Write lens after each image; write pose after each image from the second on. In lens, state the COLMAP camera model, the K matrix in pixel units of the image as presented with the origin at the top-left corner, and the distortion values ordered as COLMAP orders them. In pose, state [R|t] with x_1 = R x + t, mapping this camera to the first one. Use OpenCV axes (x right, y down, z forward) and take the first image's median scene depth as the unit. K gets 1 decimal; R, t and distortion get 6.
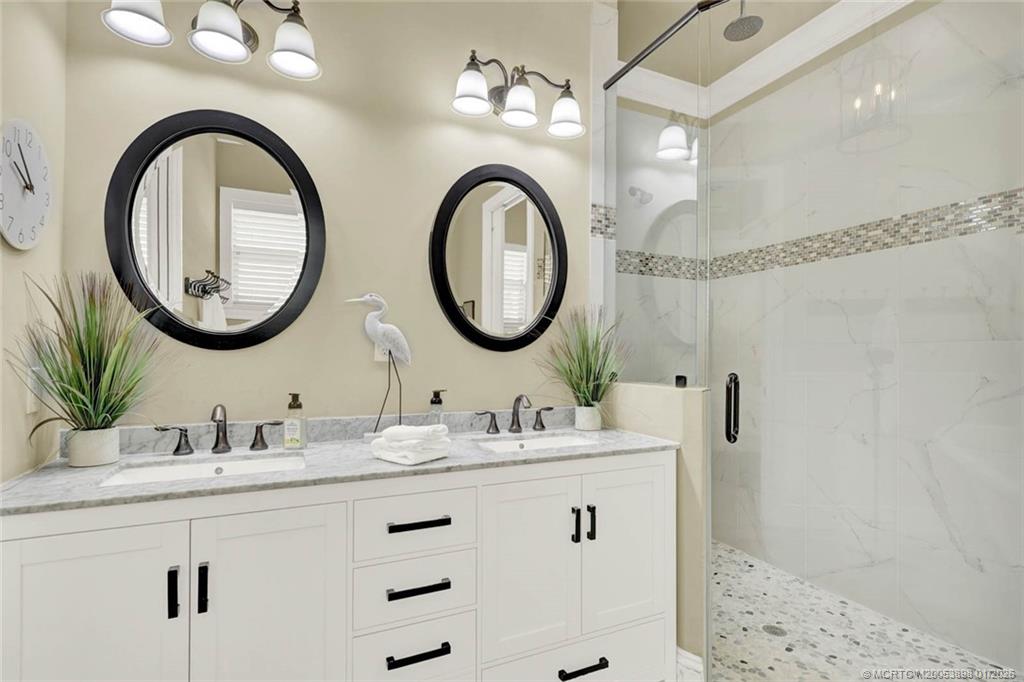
lens RADIAL K [[491.6, 0, 513.9], [0, 491.6, 348.1], [0, 0, 1]] dist [0.002242, -0.000580]
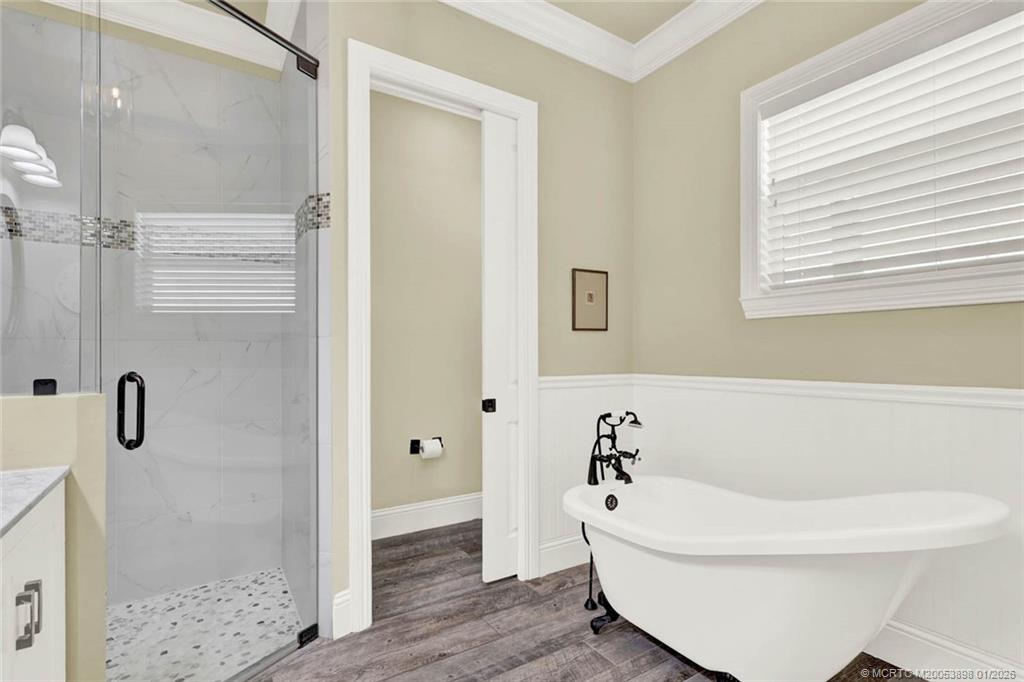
lens RADIAL K [[491.6, 0, 511.8], [0, 491.6, 347.0], [0, 0, 1]] dist [0.002242, -0.000580]
pose [[-0.137109, 0.012276, 0.990480, -0.431232], [-0.016986, 0.999747, -0.014742, 0.005633], [-0.990410, -0.018845, -0.136866, 0.351720]]
